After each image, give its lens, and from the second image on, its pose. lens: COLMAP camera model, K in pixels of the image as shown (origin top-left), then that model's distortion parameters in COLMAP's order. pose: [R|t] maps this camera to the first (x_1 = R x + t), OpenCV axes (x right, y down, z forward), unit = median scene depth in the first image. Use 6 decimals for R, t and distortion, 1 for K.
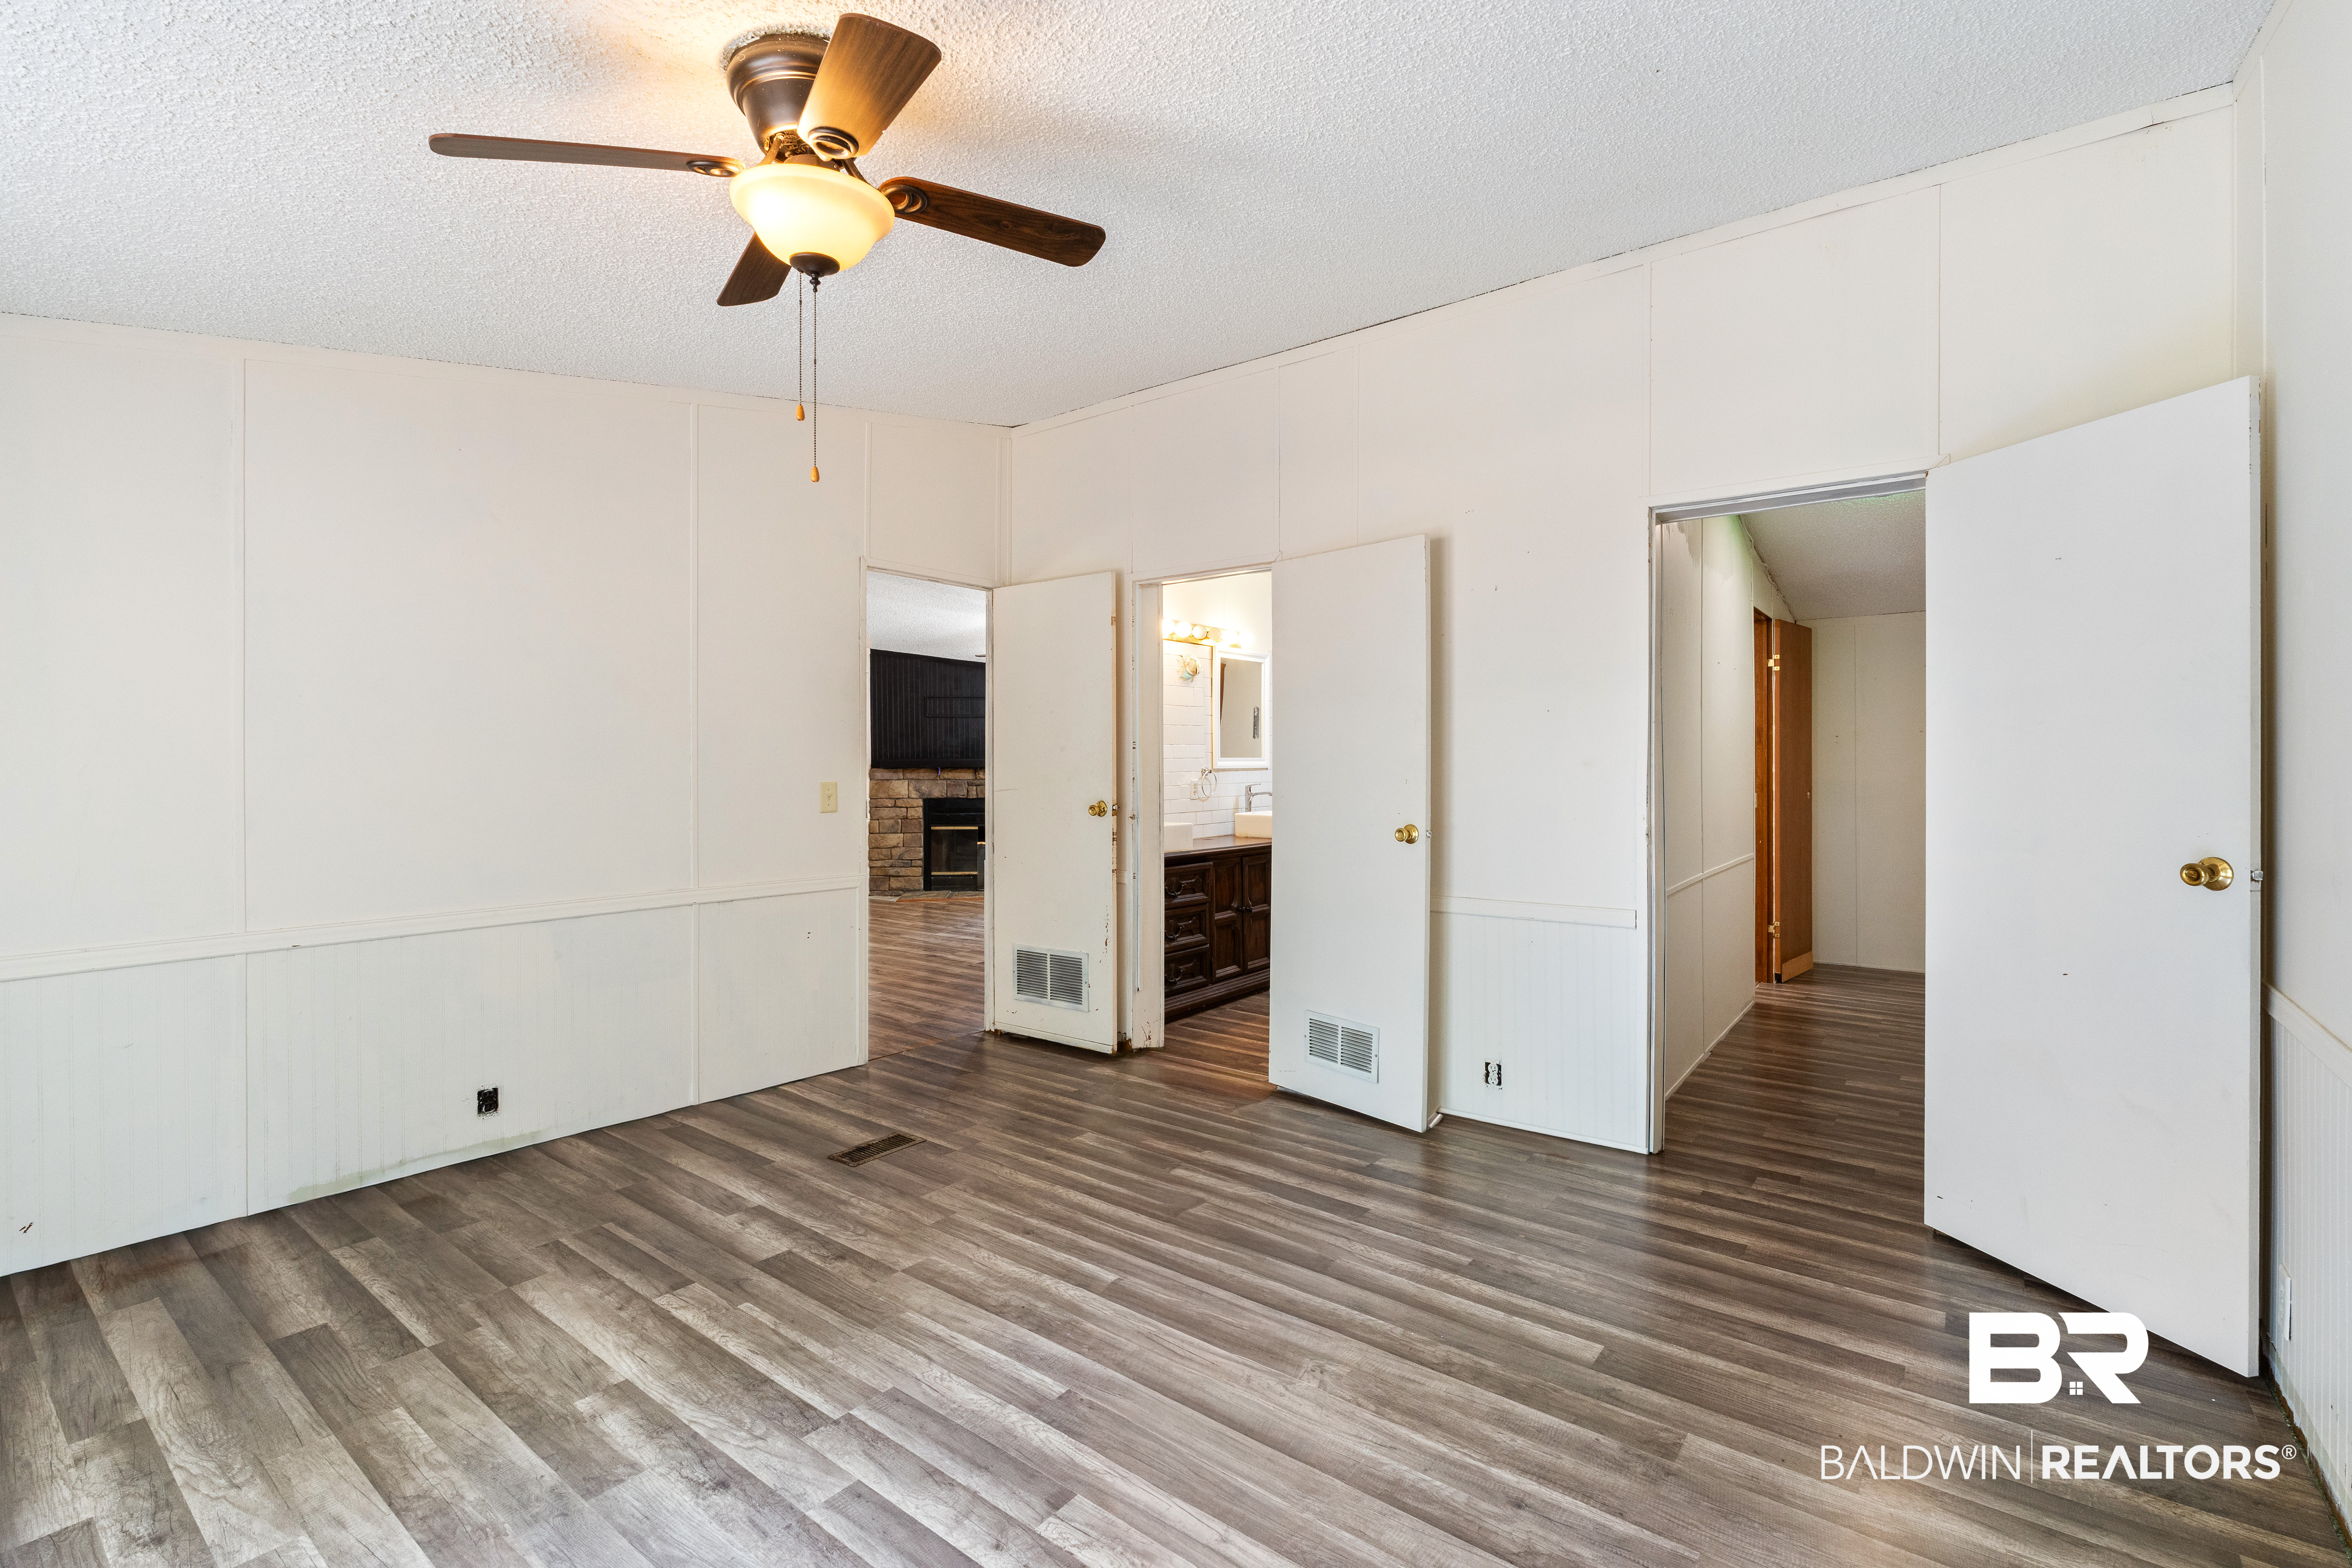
lens RADIAL K [[1063.7, 0, 1176.4], [0, 1063.7, 780.4], [0, 0, 1]] dist [0.001020, 0.000493]
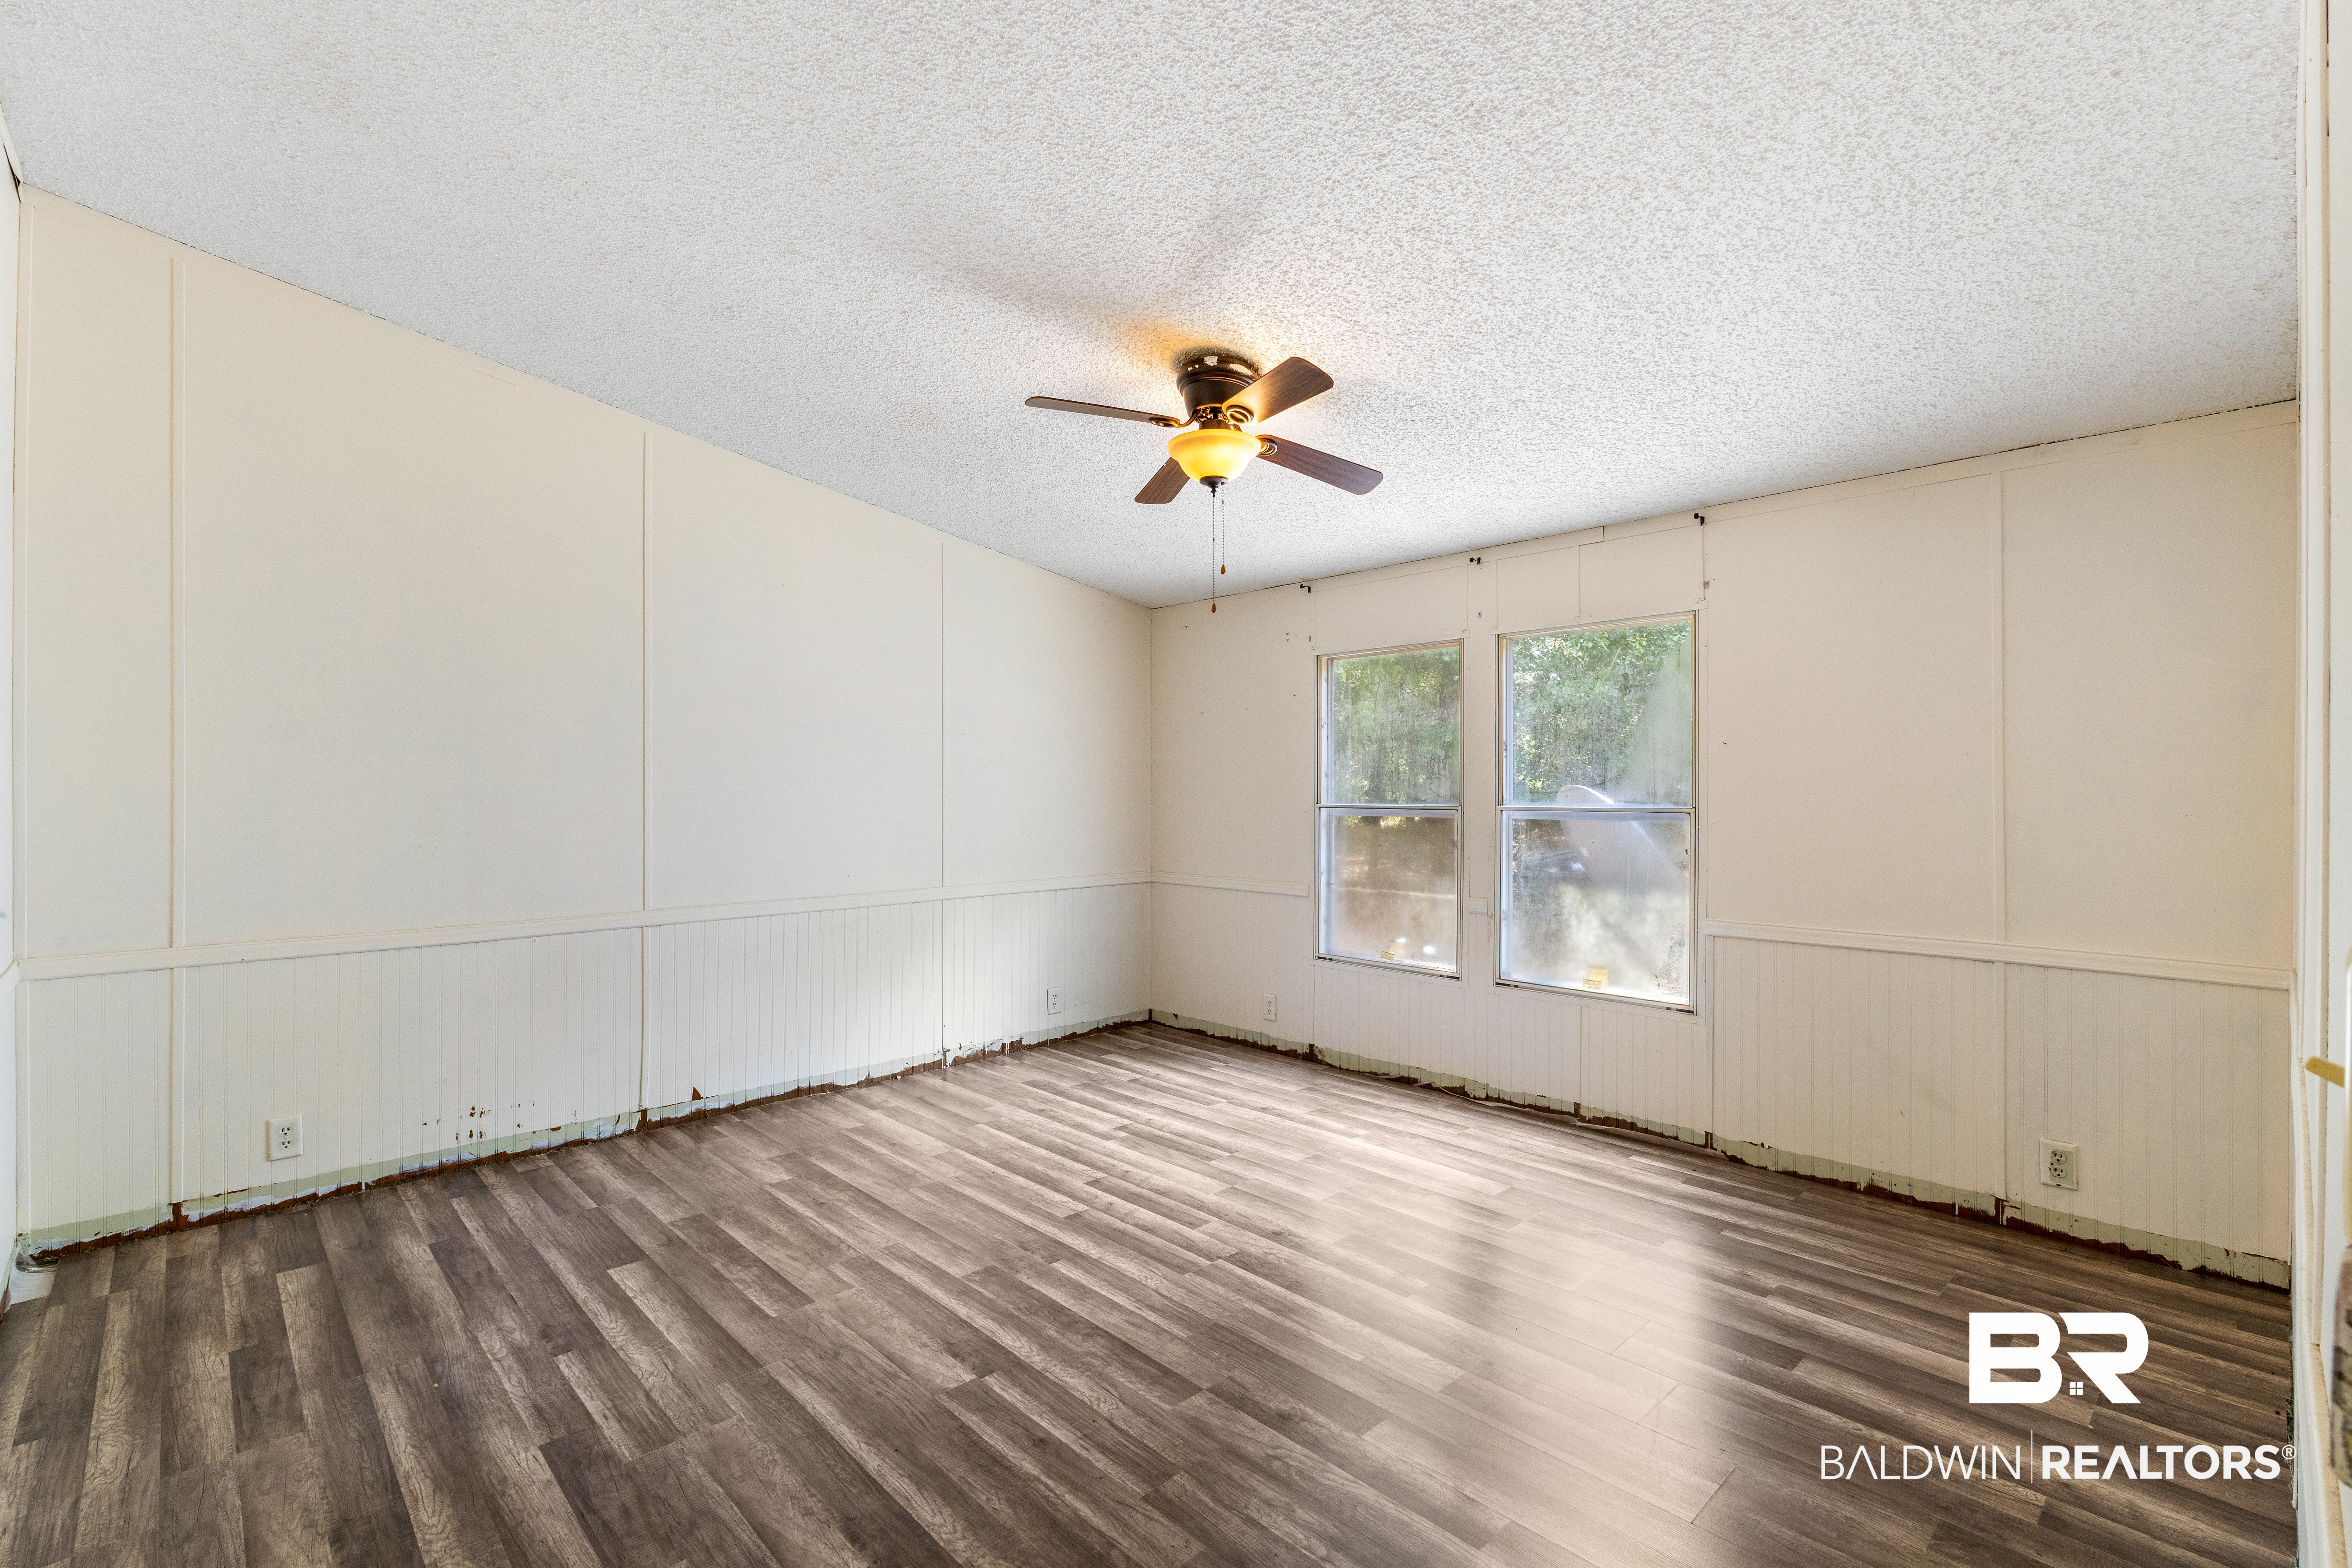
lens RADIAL K [[1063.7, 0, 1176.7], [0, 1063.7, 780.3], [0, 0, 1]] dist [0.001020, 0.000493]
pose [[-0.988623, 0.003943, 0.150365, -0.365740], [0.006082, 0.999887, 0.013772, -0.030608], [-0.150294, 0.014530, -0.988535, 1.821965]]
